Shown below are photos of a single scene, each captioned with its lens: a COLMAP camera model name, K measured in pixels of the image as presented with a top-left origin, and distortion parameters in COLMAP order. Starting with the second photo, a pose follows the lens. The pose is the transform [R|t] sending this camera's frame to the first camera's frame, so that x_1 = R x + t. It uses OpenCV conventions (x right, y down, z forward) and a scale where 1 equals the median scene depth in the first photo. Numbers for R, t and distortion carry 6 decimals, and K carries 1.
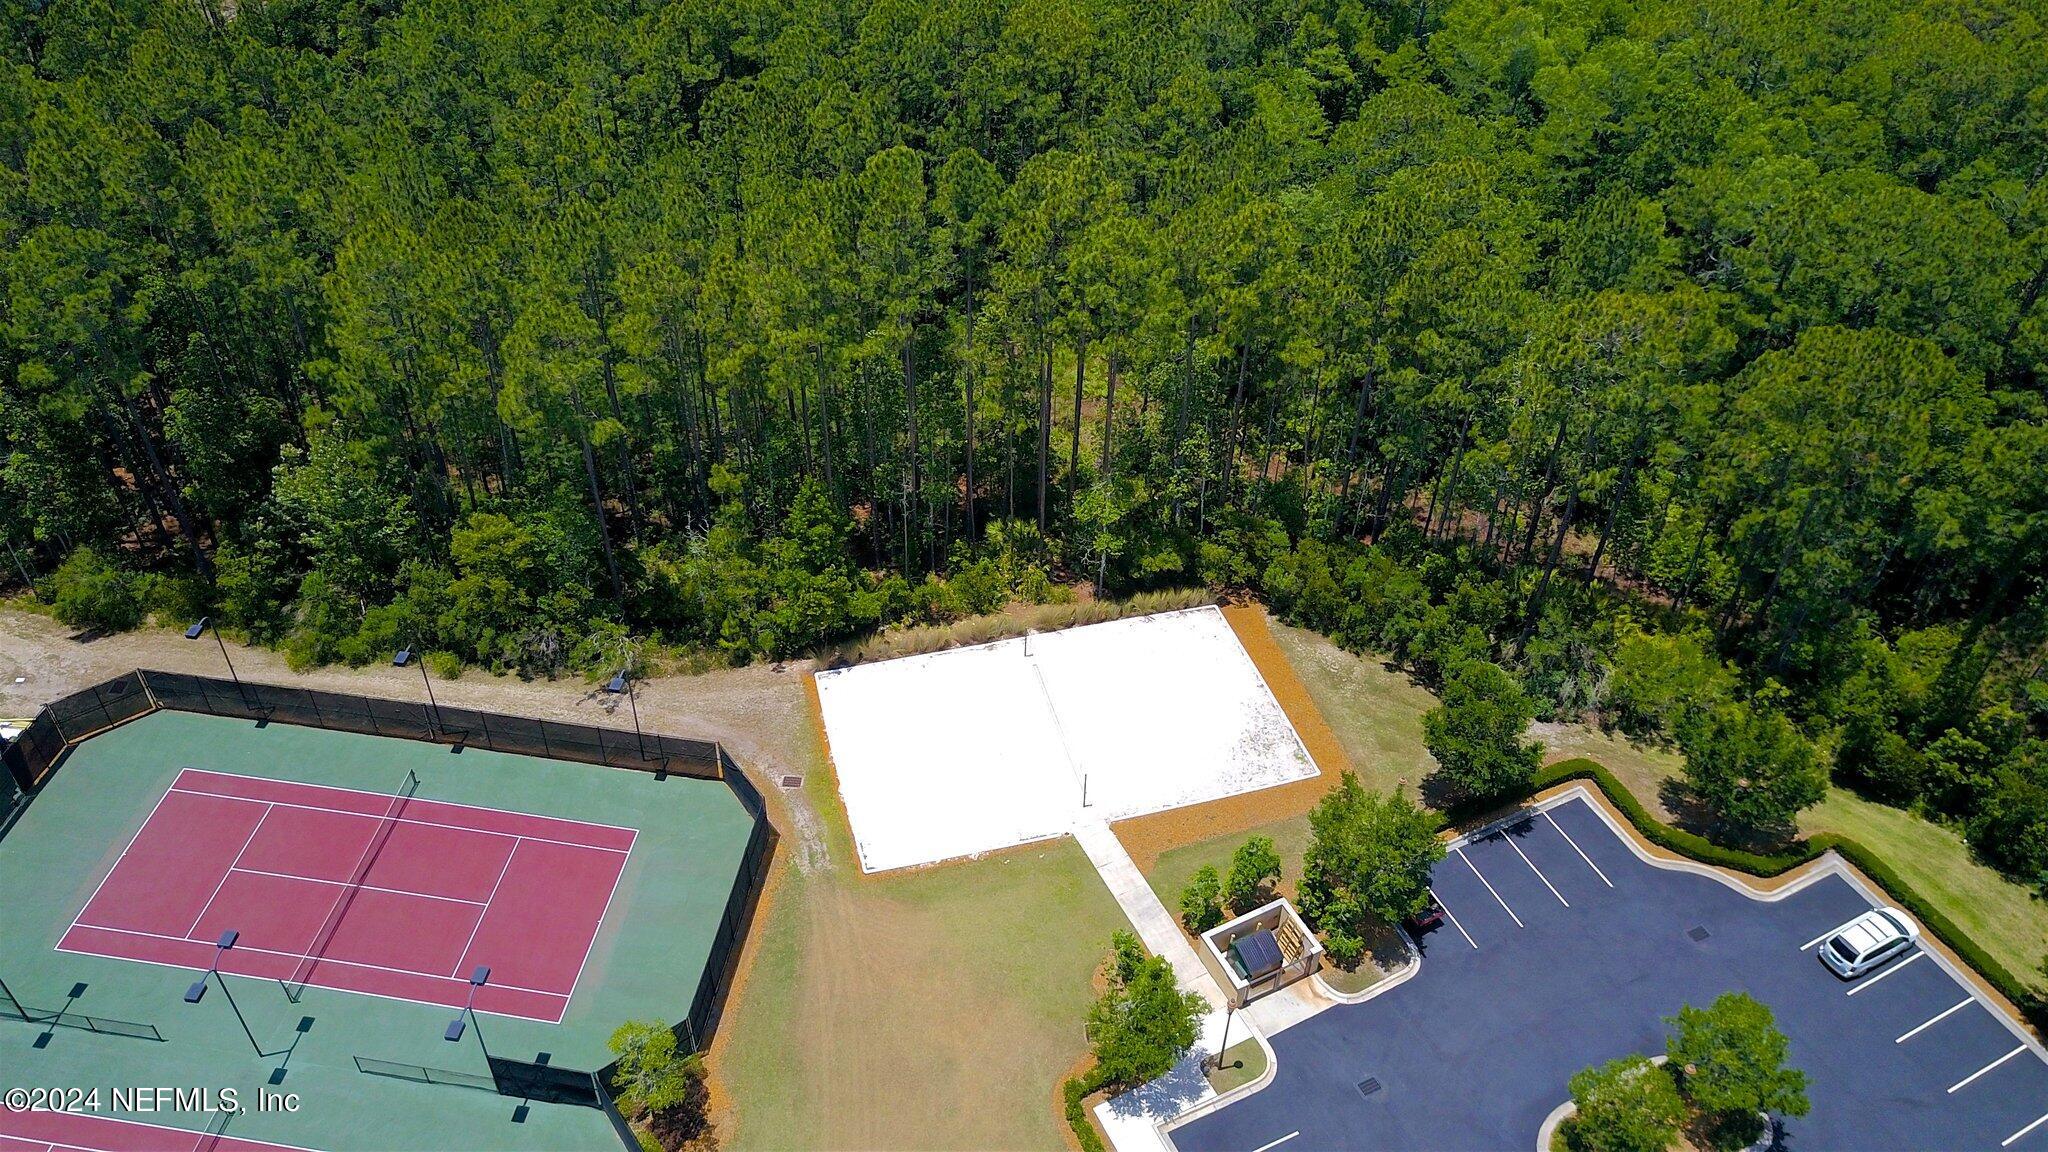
lens RADIAL K [[1595.5, 0, 989.6], [0, 1595.5, 576.0], [0, 0, 1]] dist [-0.003970, -0.005773]
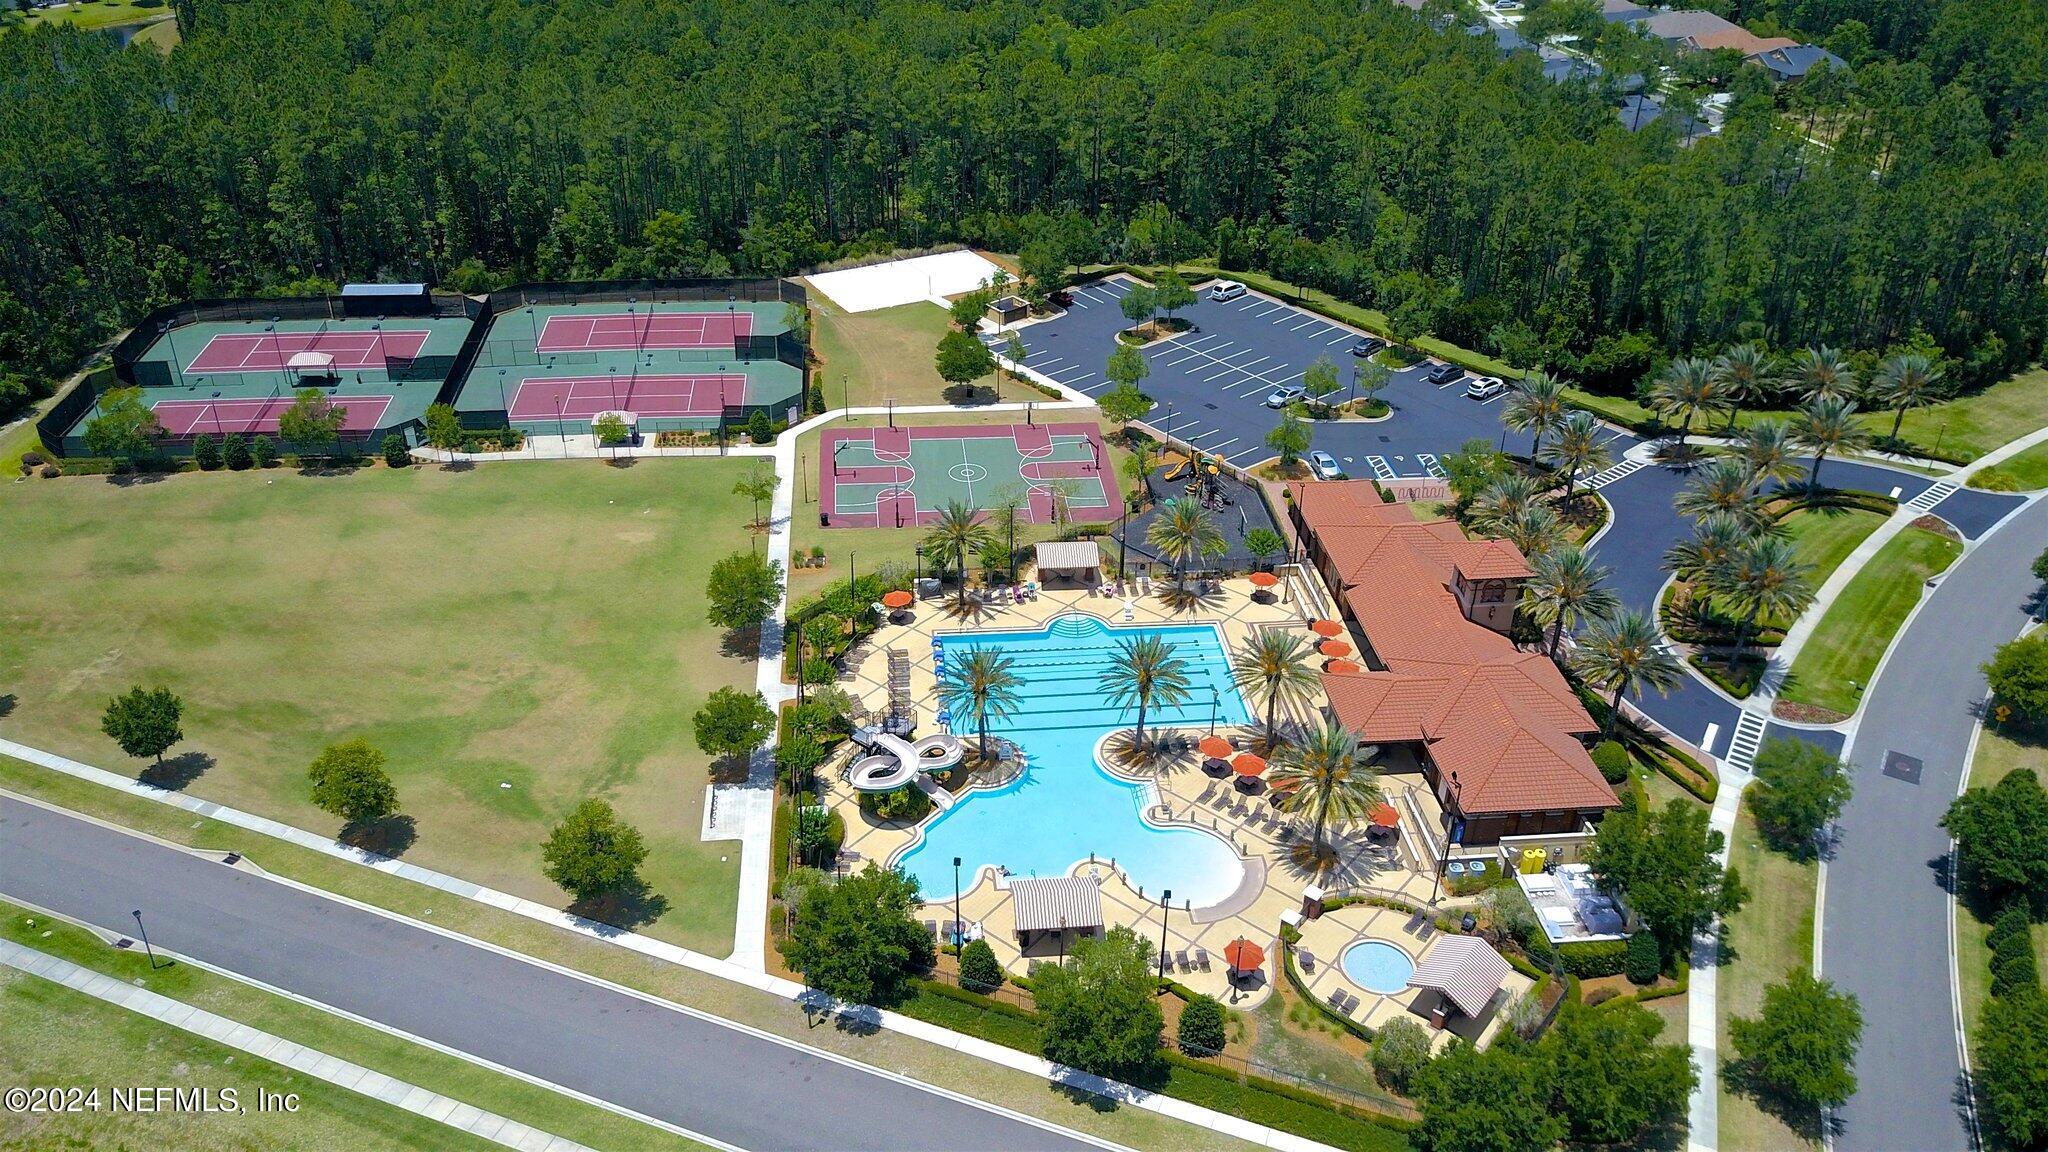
lens RADIAL K [[1595.5, 0, 989.6], [0, 1595.5, 576.0], [0, 0, 1]] dist [-0.003970, -0.005773]
pose [[0.971922, -0.131506, 0.195124, -0.401364], [0.165839, 0.971115, -0.171562, 1.034295], [-0.166927, 0.199104, 0.965657, -1.353031]]
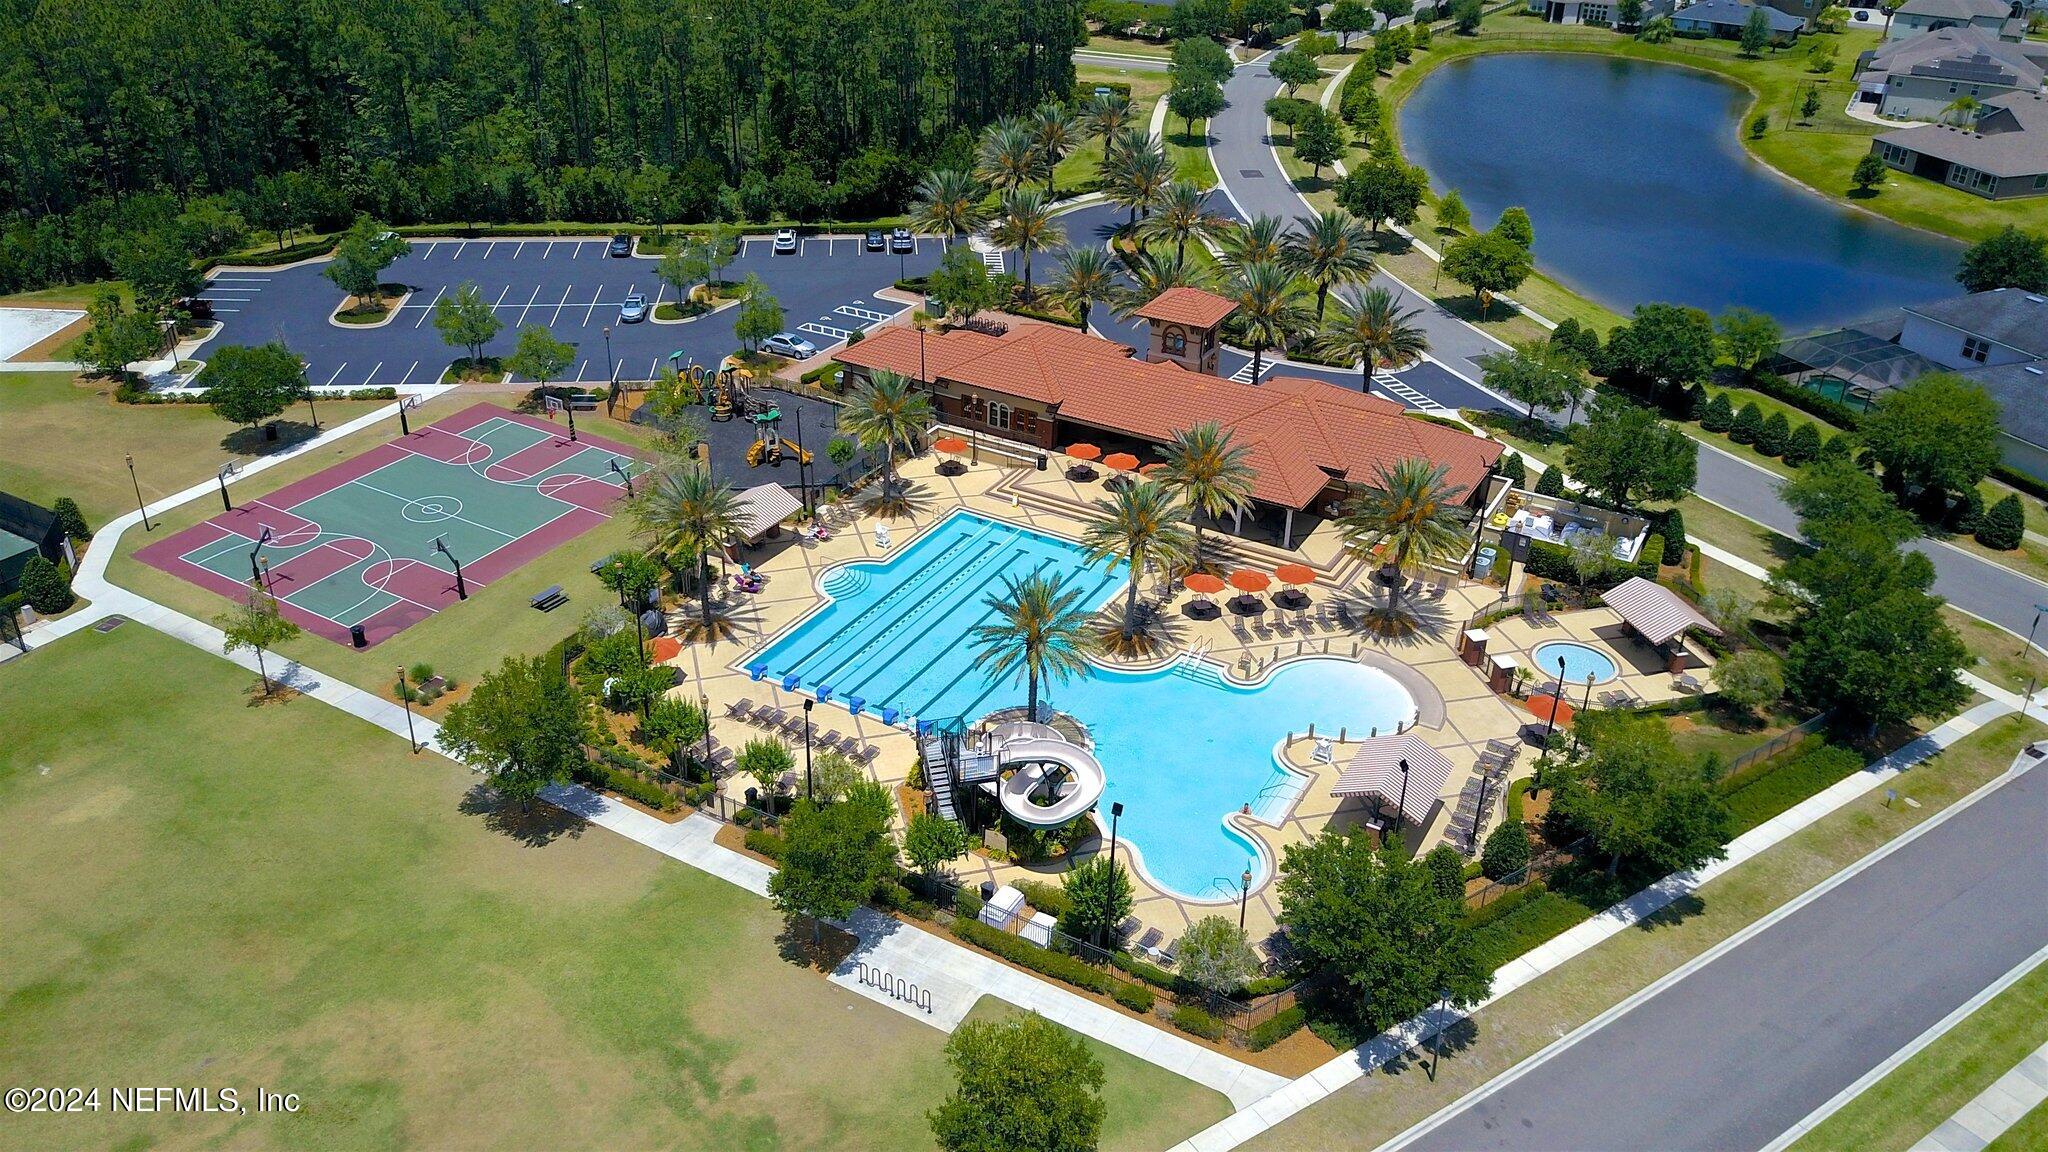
lens RADIAL K [[1601.9, 0, 1024.0], [0, 1601.9, 576.0], [0, 0, 1]] dist [0.000632, 0.003374]
pose [[0.363364, -0.461007, 0.809592, -0.951178], [0.611625, 0.773543, 0.165967, 0.682604], [-0.702766, 0.434860, 0.563042, -0.513607]]
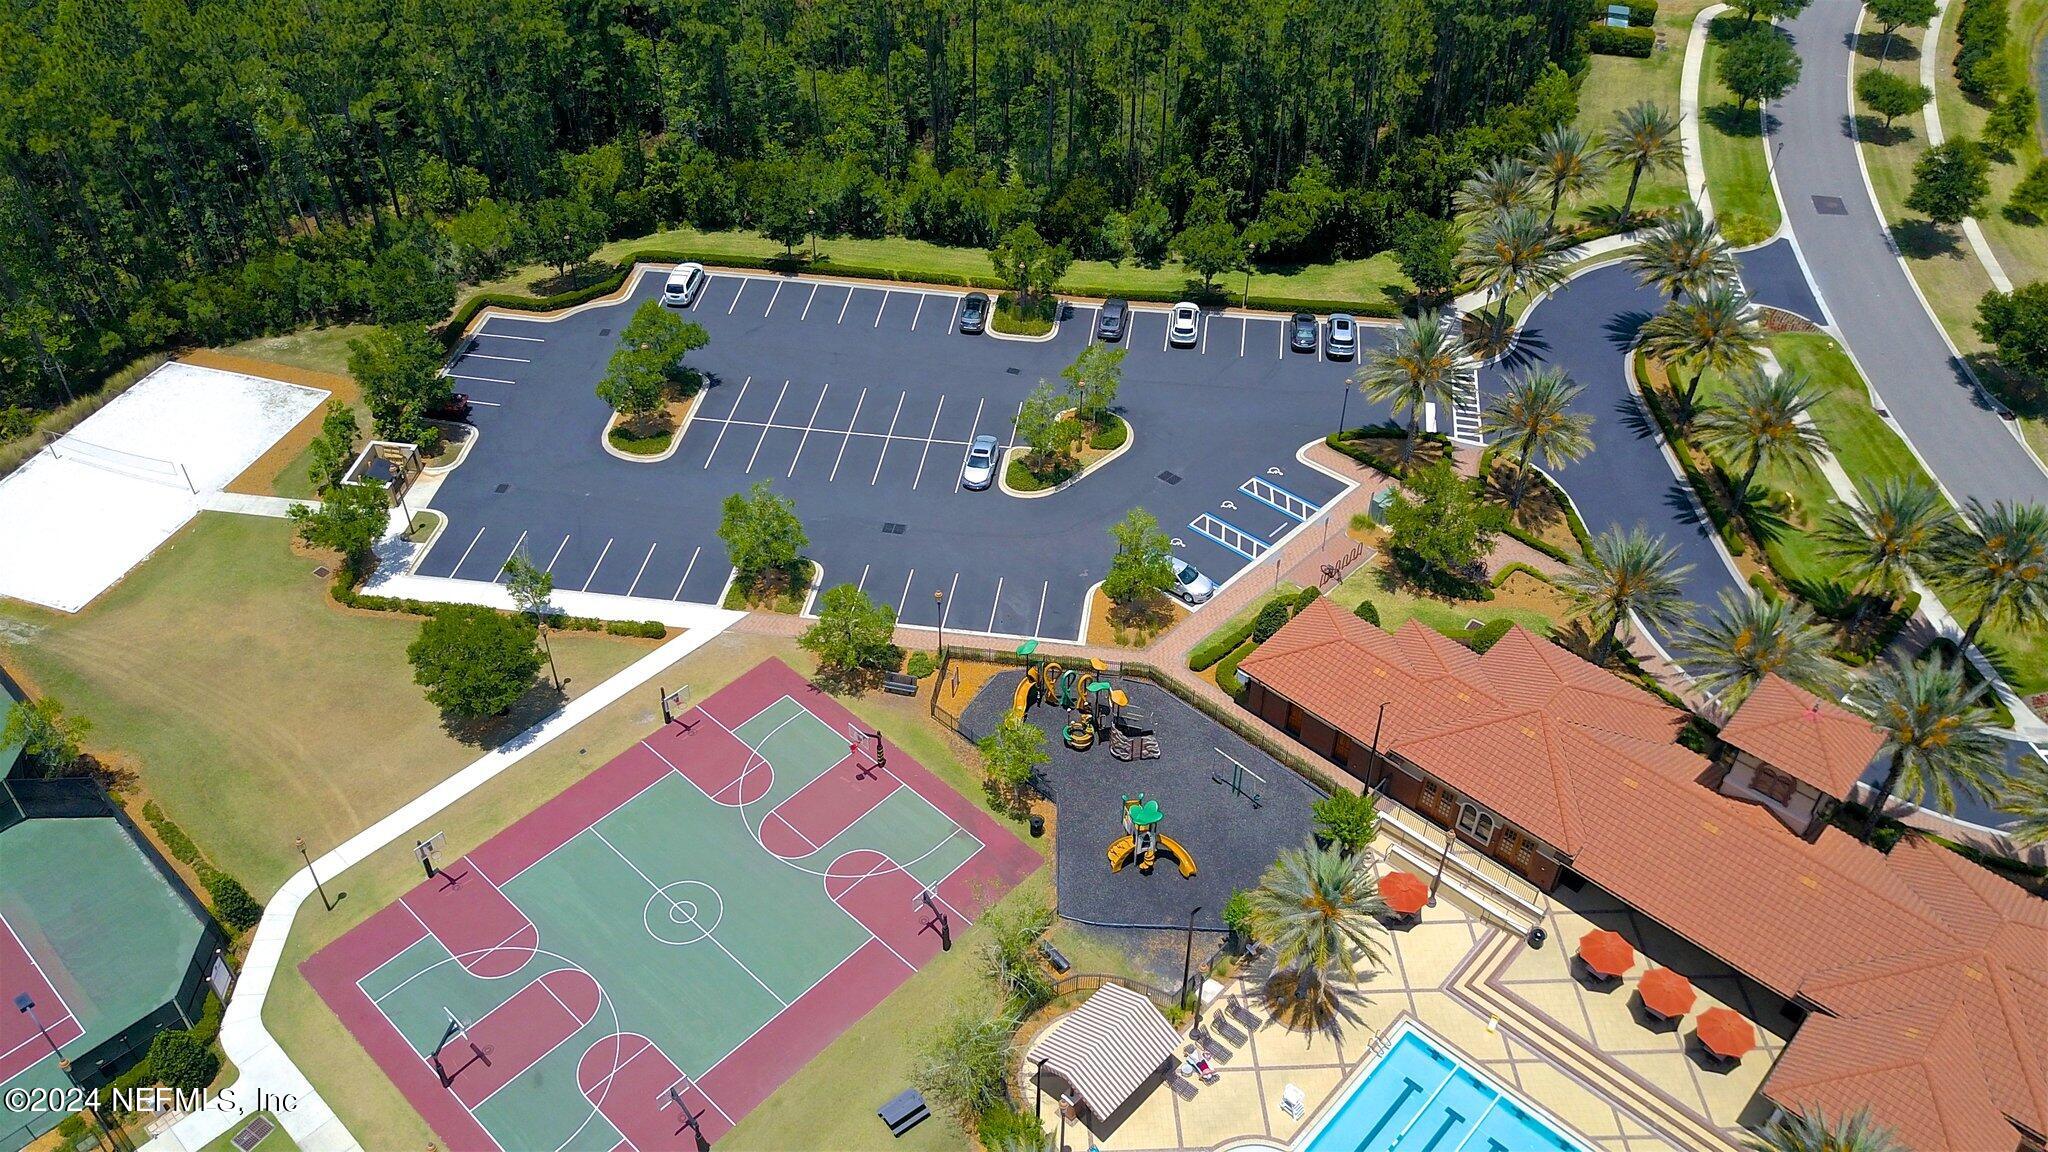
lens RADIAL K [[1601.9, 0, 1024.0], [0, 1601.9, 576.0], [0, 0, 1]] dist [0.000632, 0.003374]
pose [[0.563913, -0.552086, 0.614169, -0.394773], [0.553637, 0.804554, 0.214892, 0.294980], [-0.612771, 0.218846, 0.759354, -0.362491]]
